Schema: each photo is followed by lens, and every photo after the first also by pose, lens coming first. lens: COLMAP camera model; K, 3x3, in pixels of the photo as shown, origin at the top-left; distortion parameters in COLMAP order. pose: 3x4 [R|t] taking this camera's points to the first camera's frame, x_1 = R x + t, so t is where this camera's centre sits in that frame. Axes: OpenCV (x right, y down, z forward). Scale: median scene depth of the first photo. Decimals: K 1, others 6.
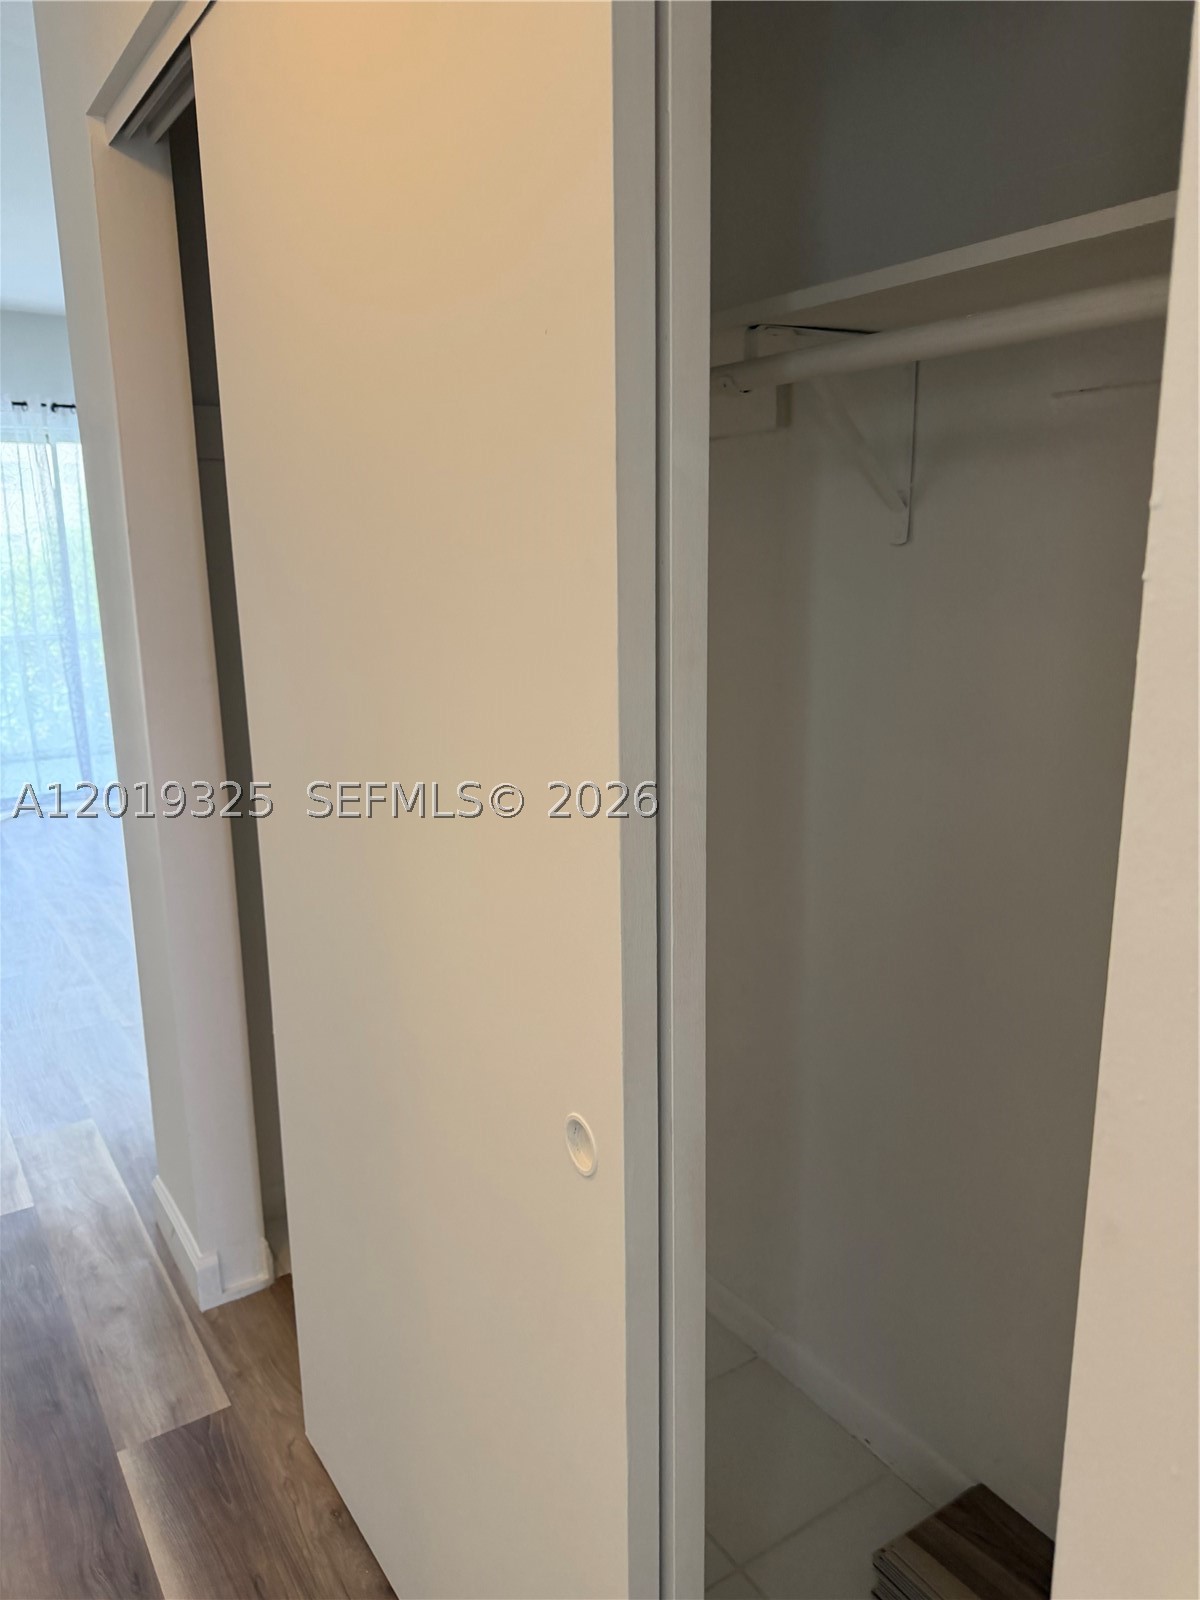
lens RADIAL K [[1140.6, 0, 600.0], [0, 1140.6, 800.0], [0, 0, 1]] dist [-0.065791, 0.001677]
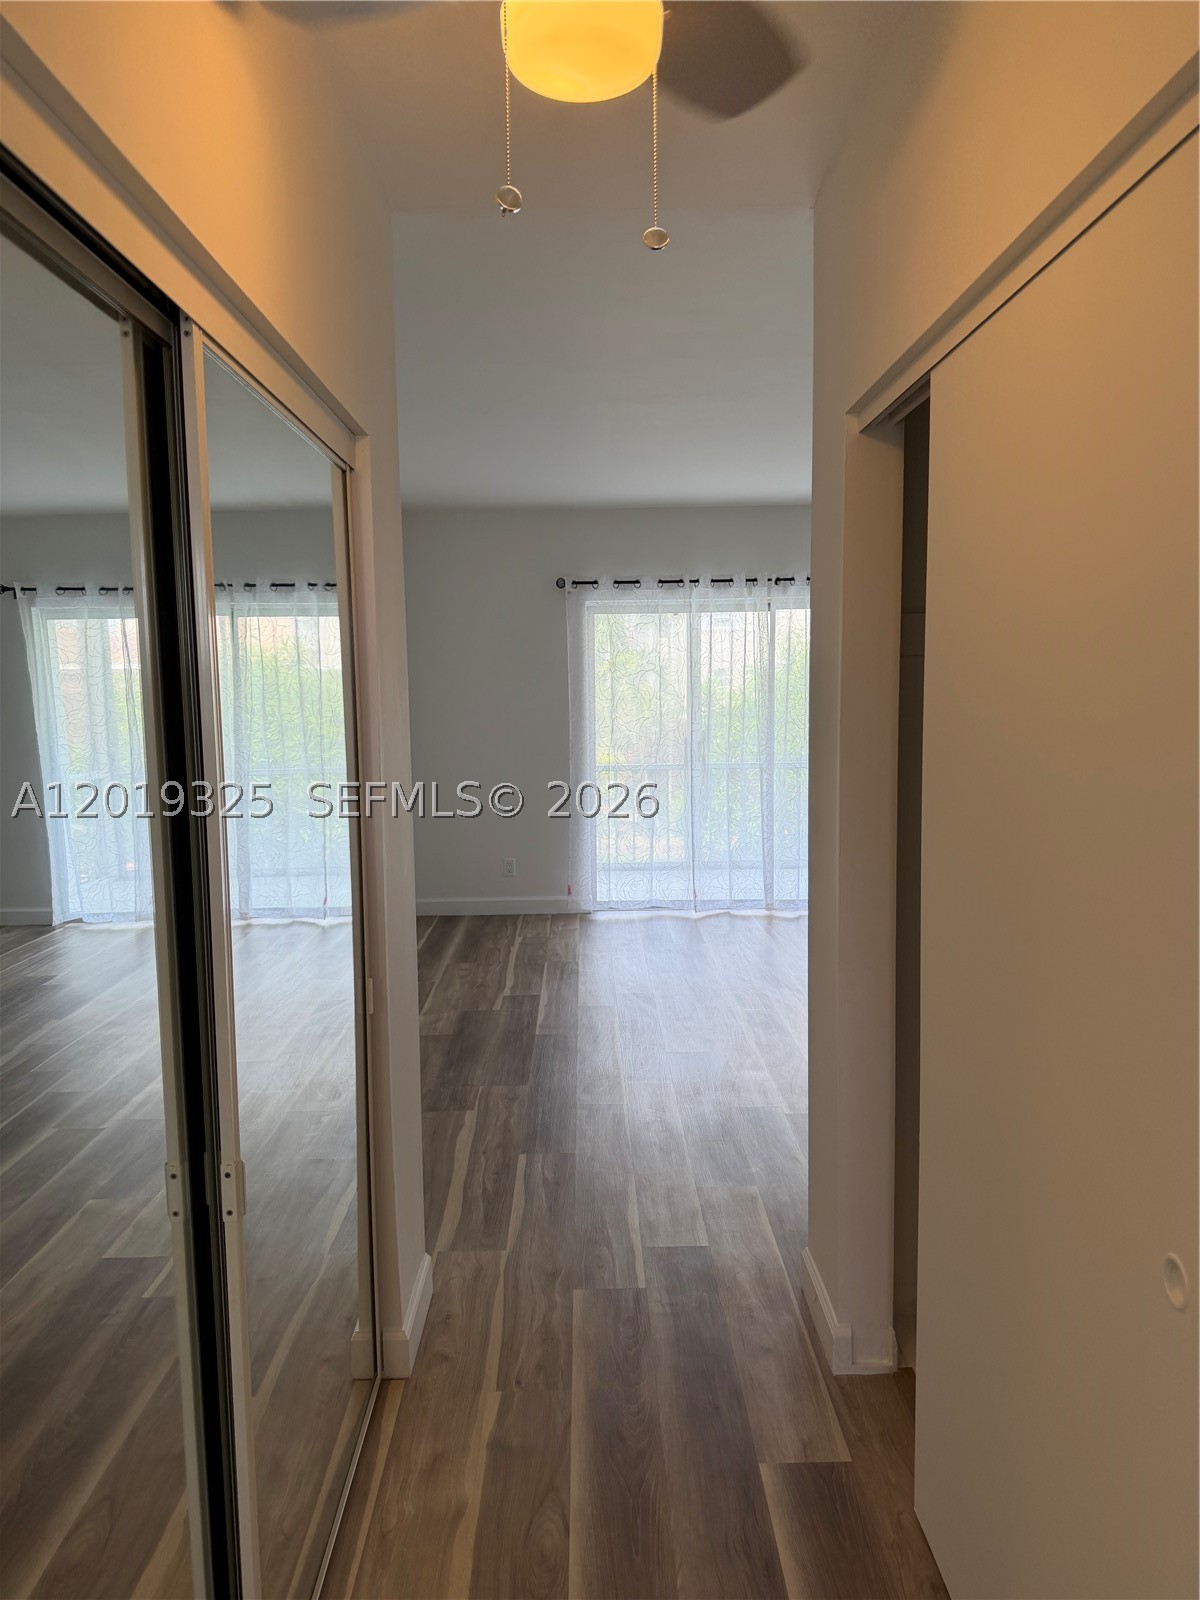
lens RADIAL K [[1109.2, 0, 600.0], [0, 1109.2, 800.0], [0, 0, 1]] dist [0.003019, 0.007572]
pose [[0.837555, 0.062034, -0.542819, 0.032905], [-0.119277, 0.990329, -0.070865, -0.026960], [0.533174, 0.124099, 0.836854, -0.179862]]
